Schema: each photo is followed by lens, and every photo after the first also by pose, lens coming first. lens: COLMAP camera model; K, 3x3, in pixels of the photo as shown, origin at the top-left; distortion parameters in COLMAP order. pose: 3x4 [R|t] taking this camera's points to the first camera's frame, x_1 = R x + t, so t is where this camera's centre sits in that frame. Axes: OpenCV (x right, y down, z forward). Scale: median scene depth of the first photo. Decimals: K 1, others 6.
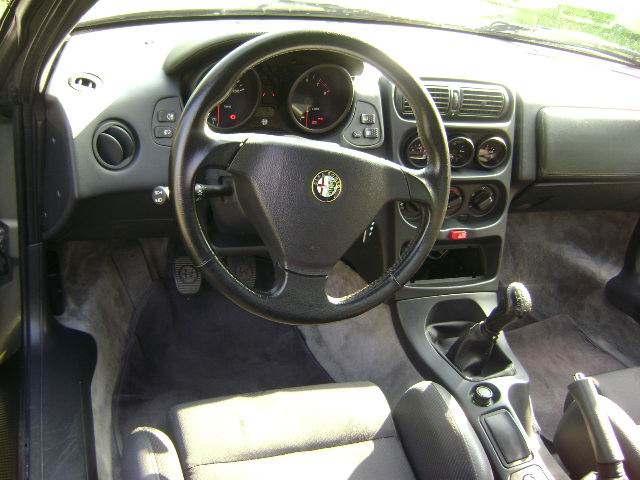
lens RADIAL K [[659.4, 0, 322.8], [0, 659.4, 240.0], [0, 0, 1]] dist [-0.115693, 0.000000]
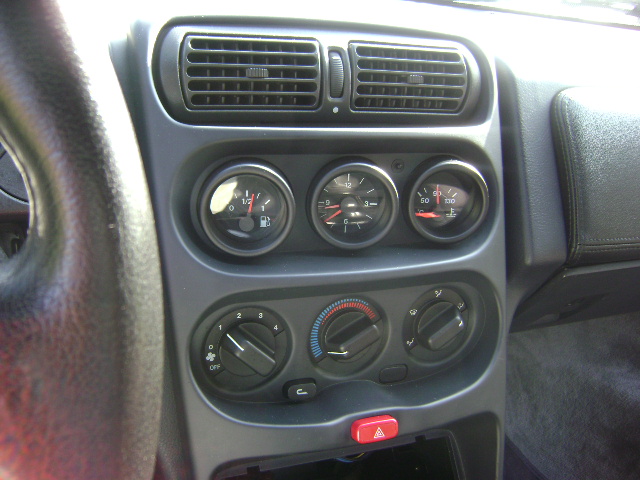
lens RADIAL K [[659.4, 0, 317.9], [0, 659.4, 240.6], [0, 0, 1]] dist [-0.115693, 0.000000]
pose [[0.997219, -0.073914, -0.009511, 0.180003], [0.071742, 0.986693, -0.145908, -0.058505], [0.020169, 0.144820, 0.989252, 0.605334]]
